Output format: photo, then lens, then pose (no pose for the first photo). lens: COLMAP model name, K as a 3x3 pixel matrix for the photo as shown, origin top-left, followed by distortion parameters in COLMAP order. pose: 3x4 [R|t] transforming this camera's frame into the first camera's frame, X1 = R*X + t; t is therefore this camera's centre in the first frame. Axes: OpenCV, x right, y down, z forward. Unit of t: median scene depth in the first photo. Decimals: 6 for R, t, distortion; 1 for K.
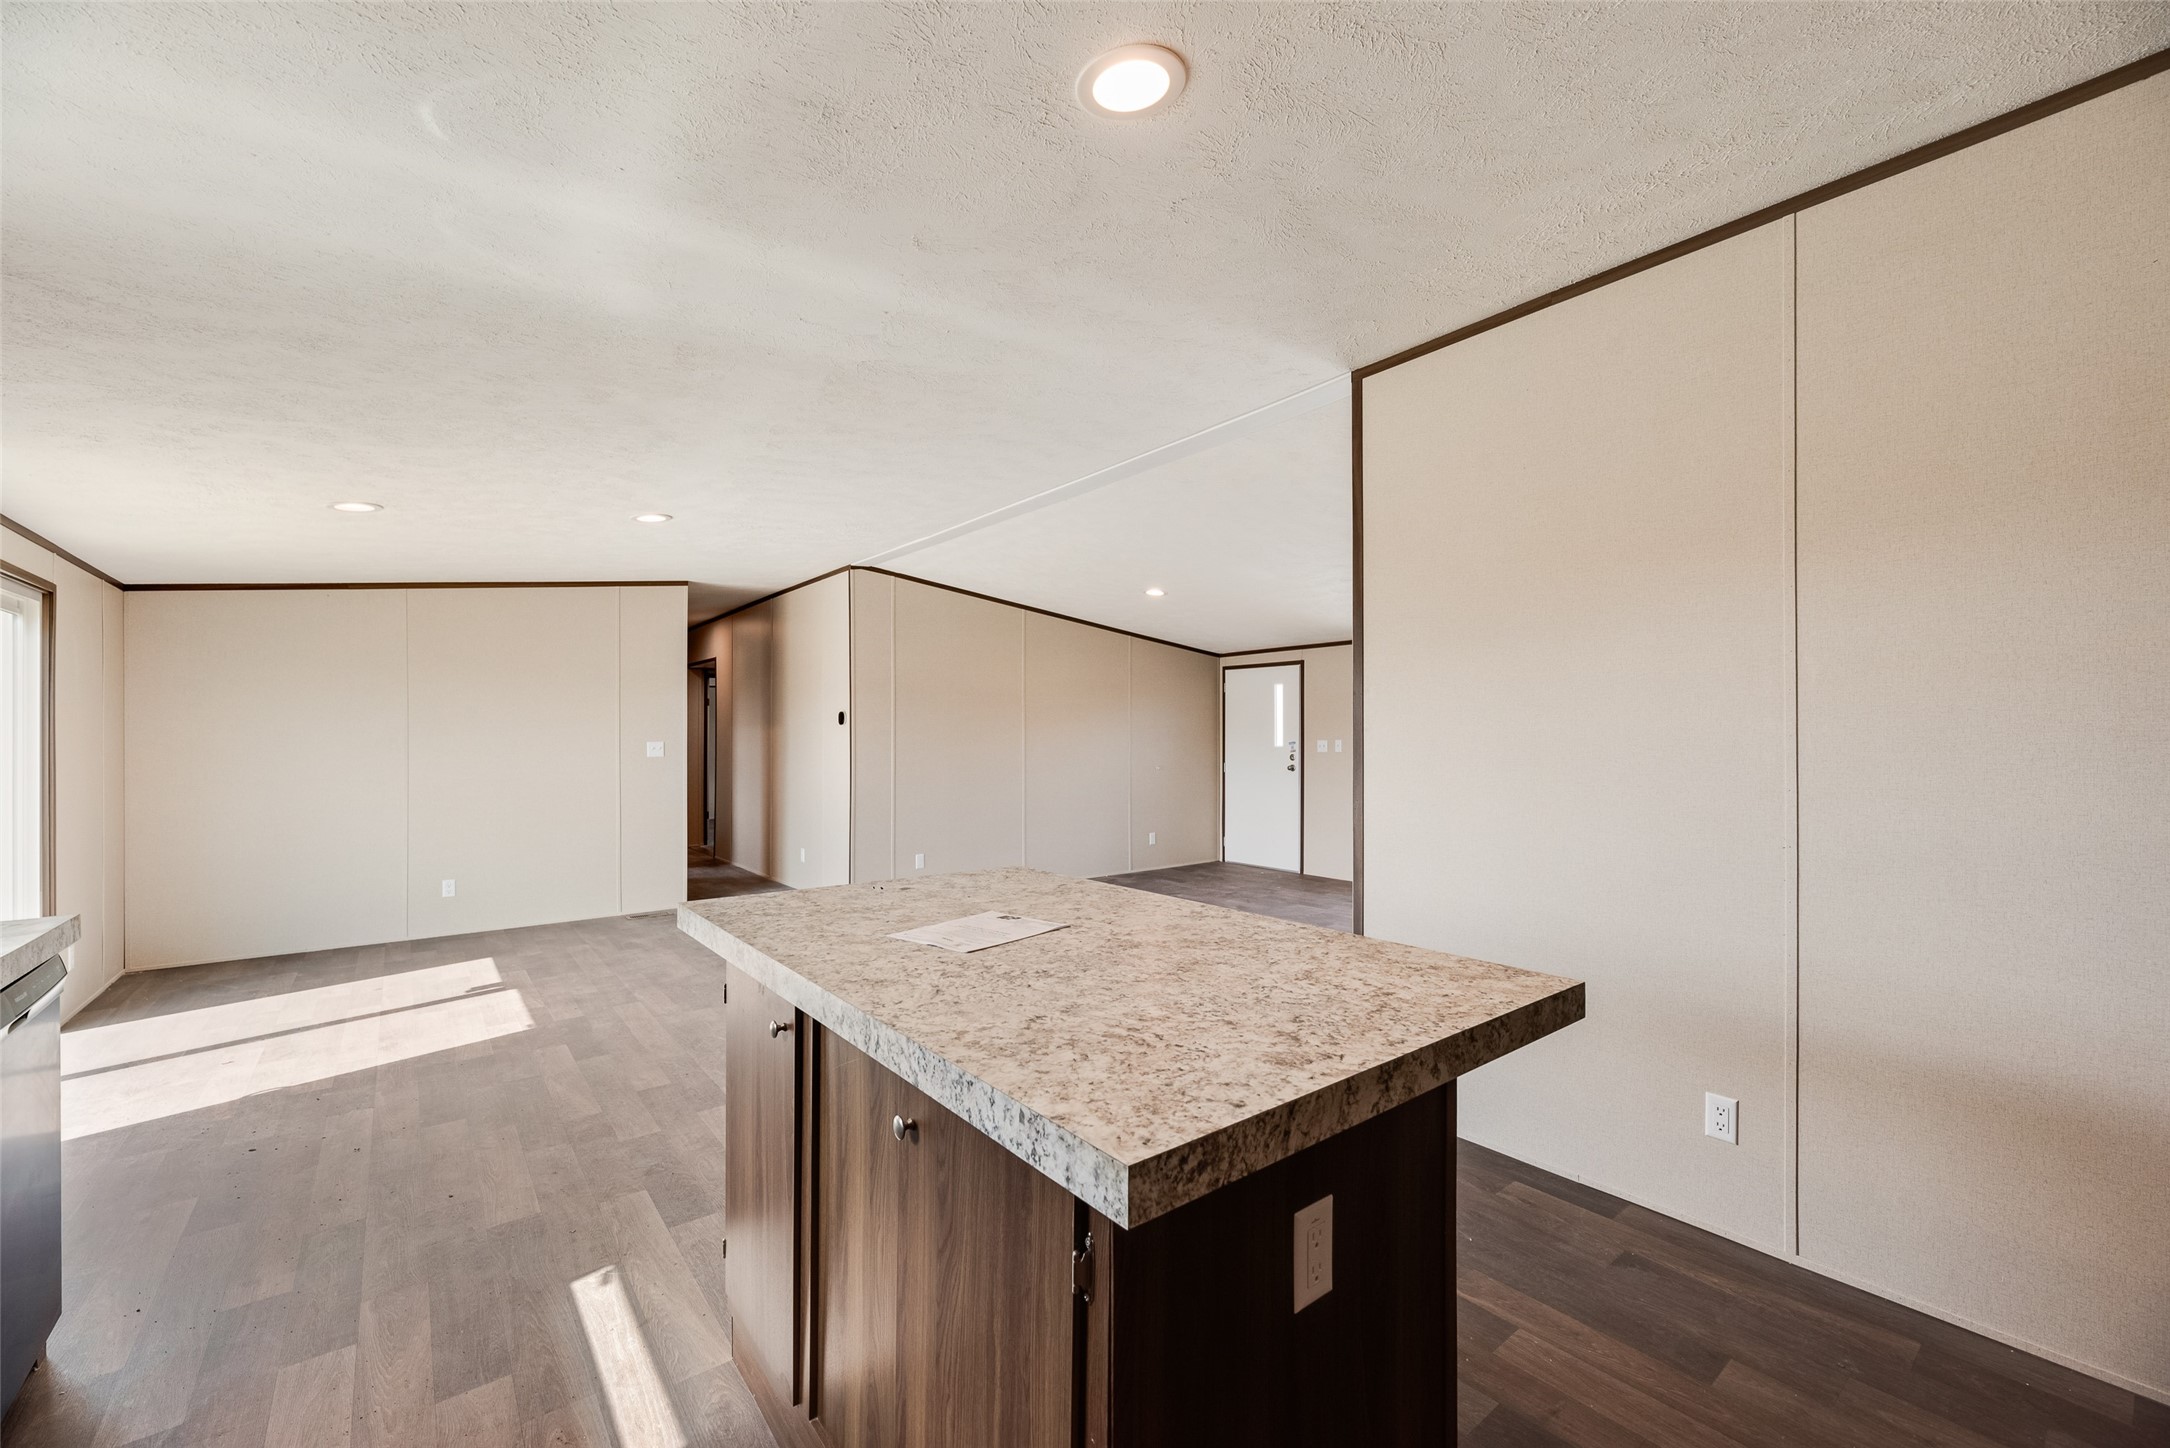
lens RADIAL K [[873.9, 0, 1093.7], [0, 873.9, 730.3], [0, 0, 1]] dist [0.003539, -0.000518]
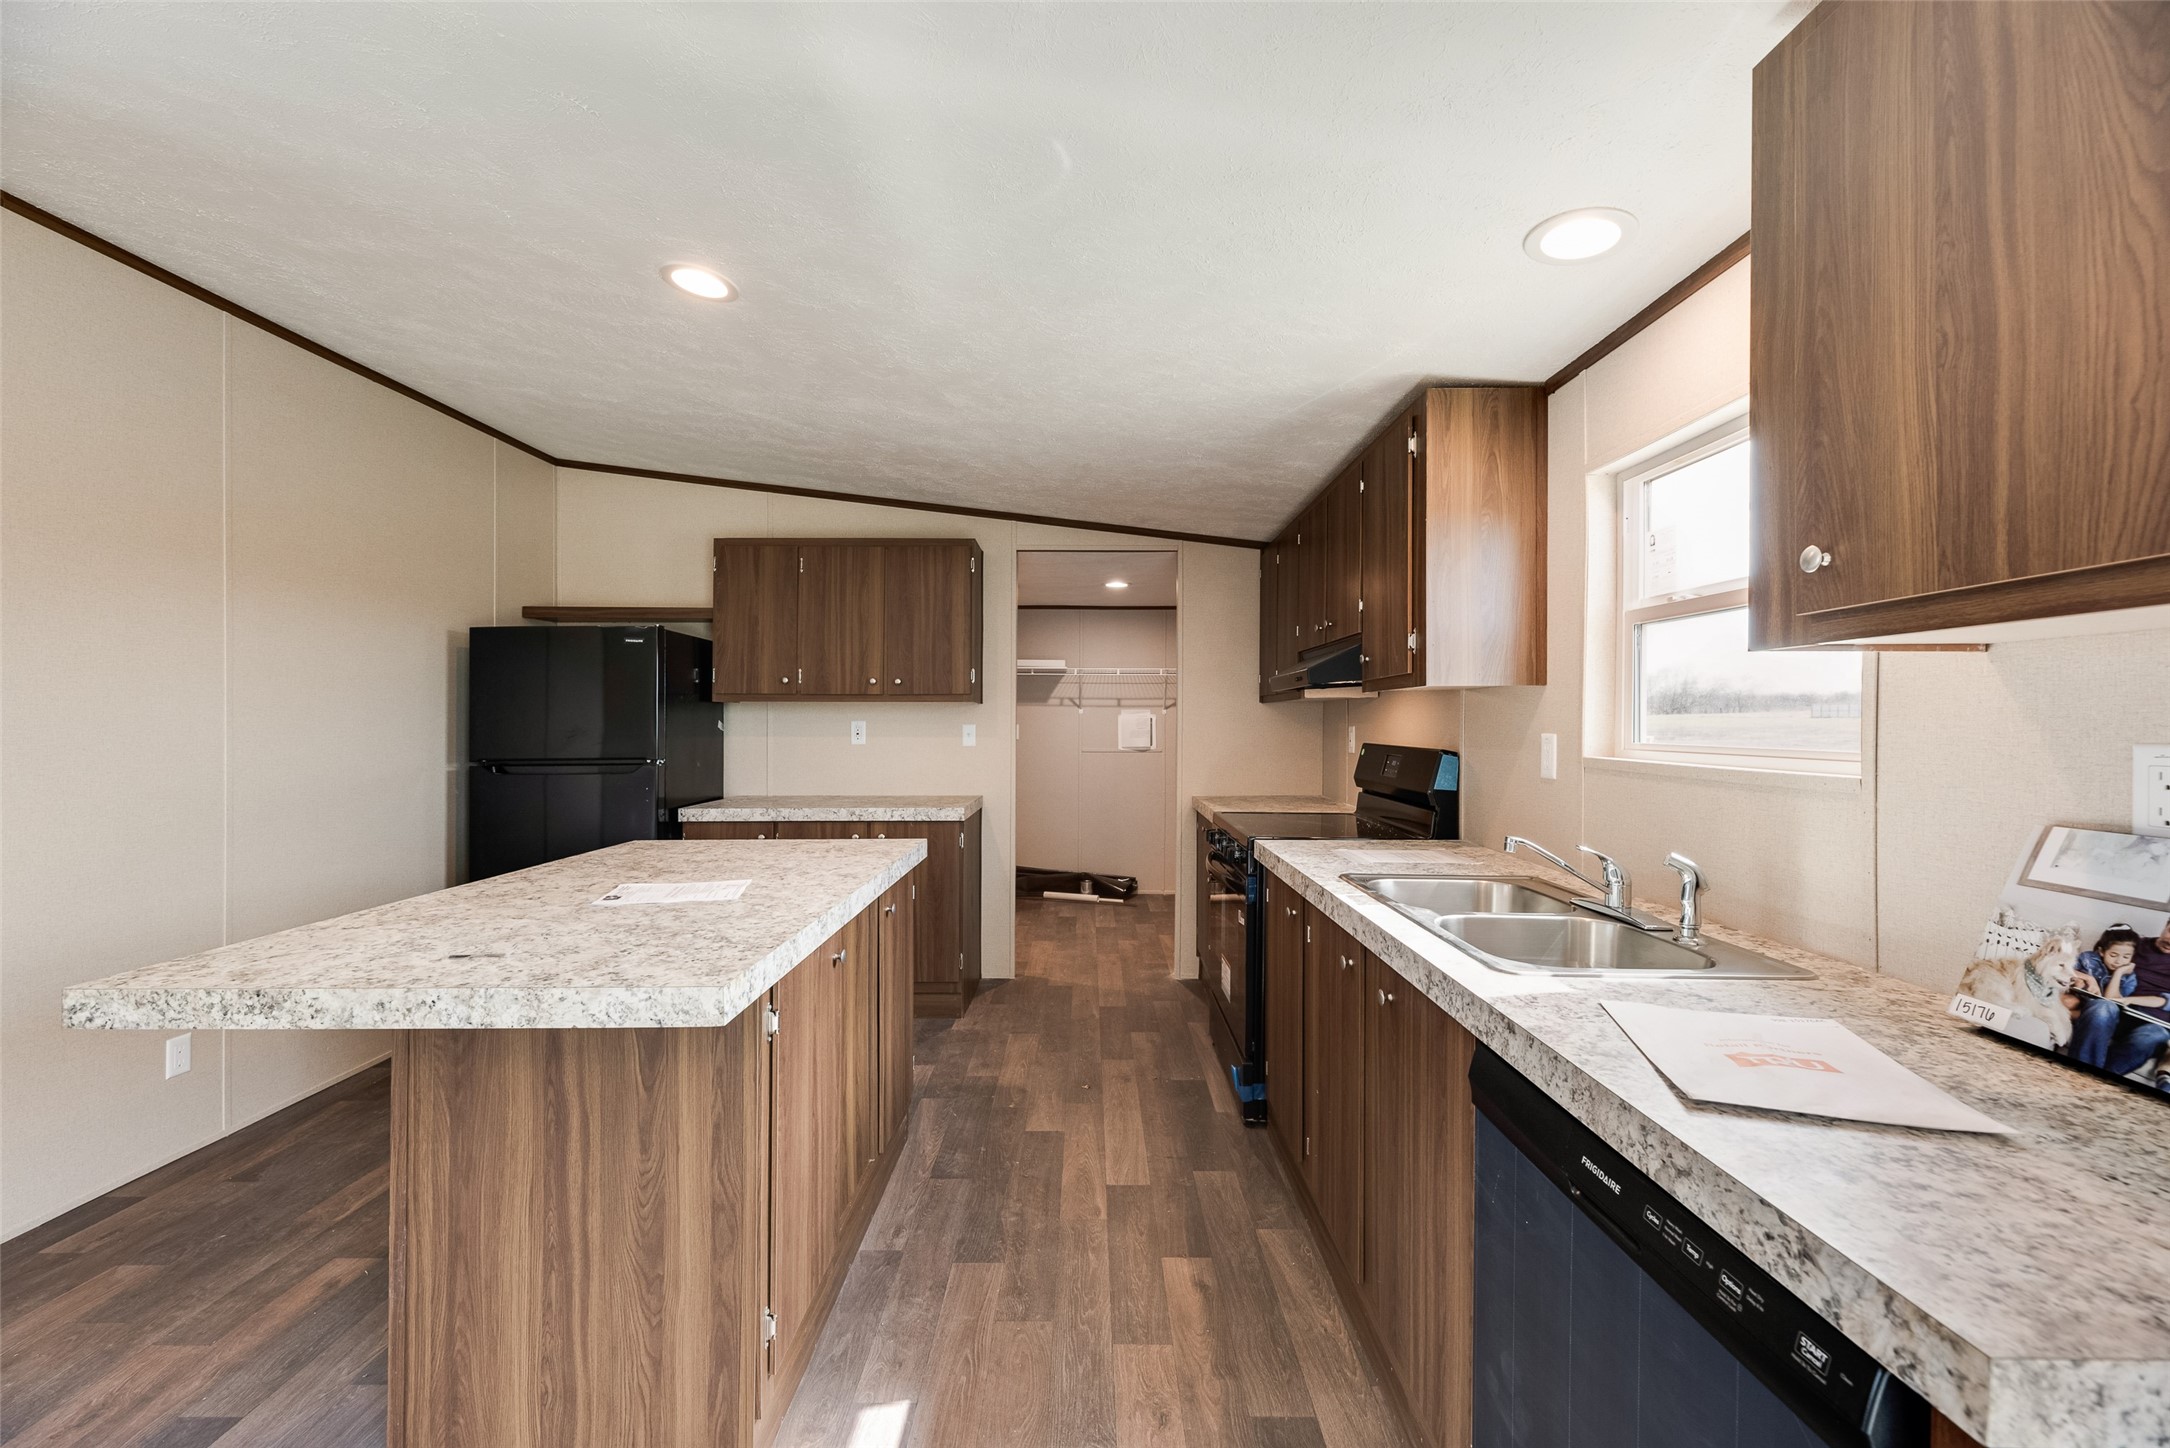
lens RADIAL K [[873.9, 0, 1076.5], [0, 873.9, 722.6], [0, 0, 1]] dist [0.003539, -0.000518]
pose [[-0.775797, 0.004350, 0.630968, -0.732353], [-0.001351, 0.999962, -0.008555, 0.012191], [-0.630981, -0.007489, -0.775762, 0.915303]]
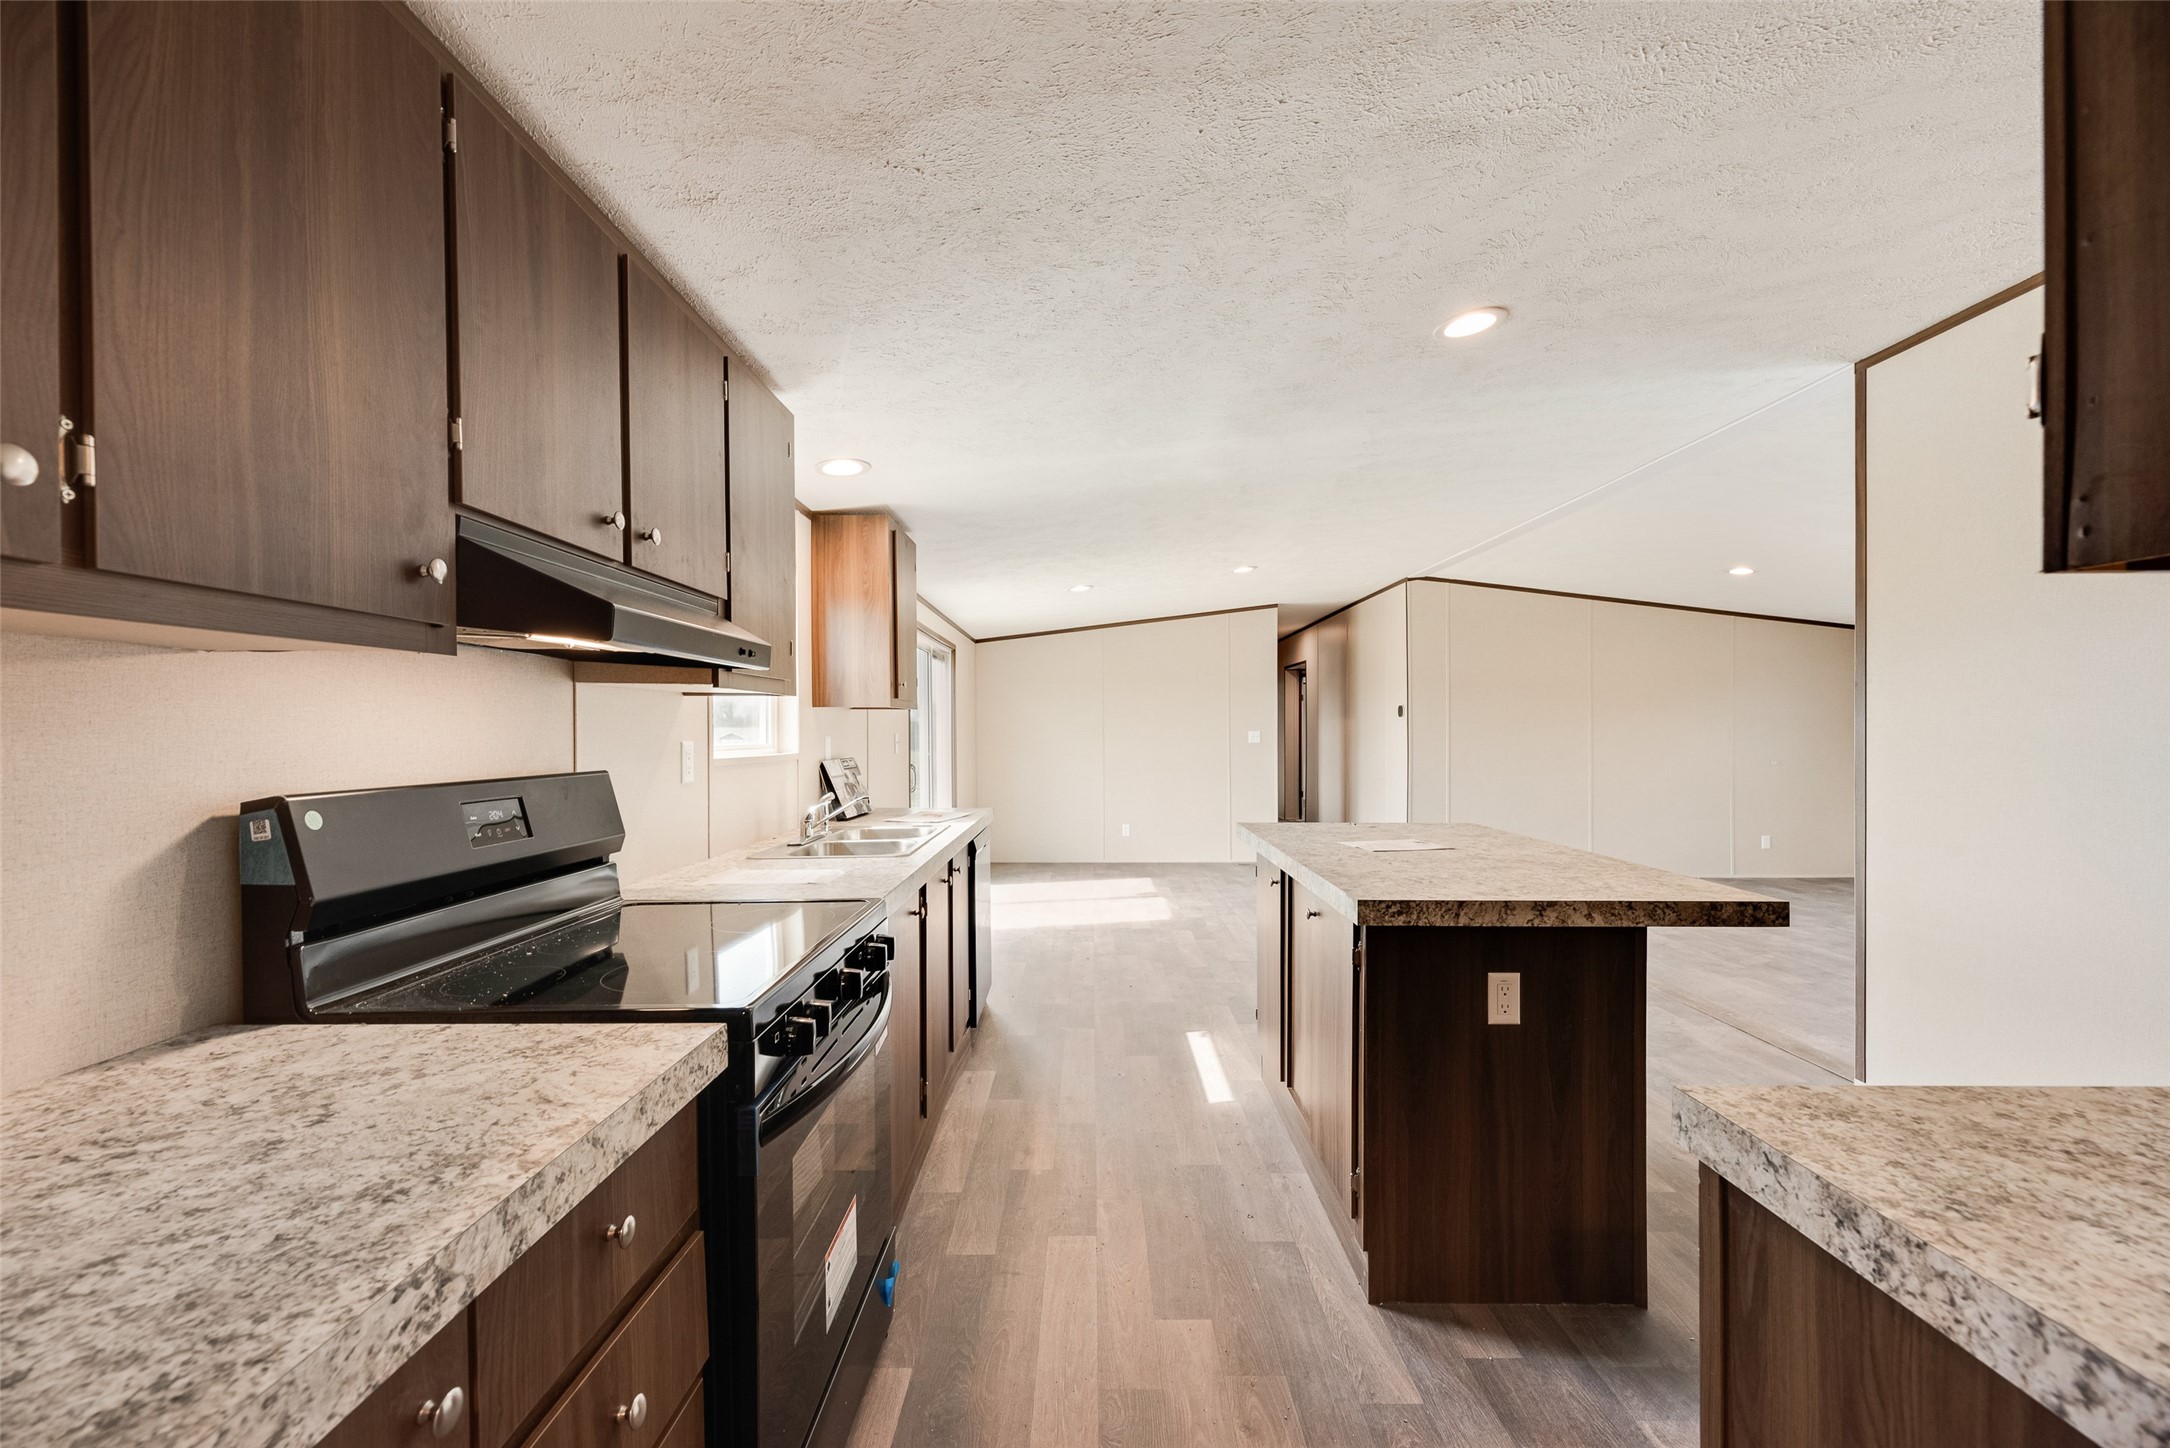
lens RADIAL K [[876.5, 0, 1082.2], [0, 876.5, 728.9], [0, 0, 1]] dist [-0.000179, 0.000035]
pose [[0.777168, 0.002125, -0.629290, 0.260280], [0.004161, 0.999955, 0.008516, -0.003316], [0.629279, -0.009237, 0.777124, -0.372125]]
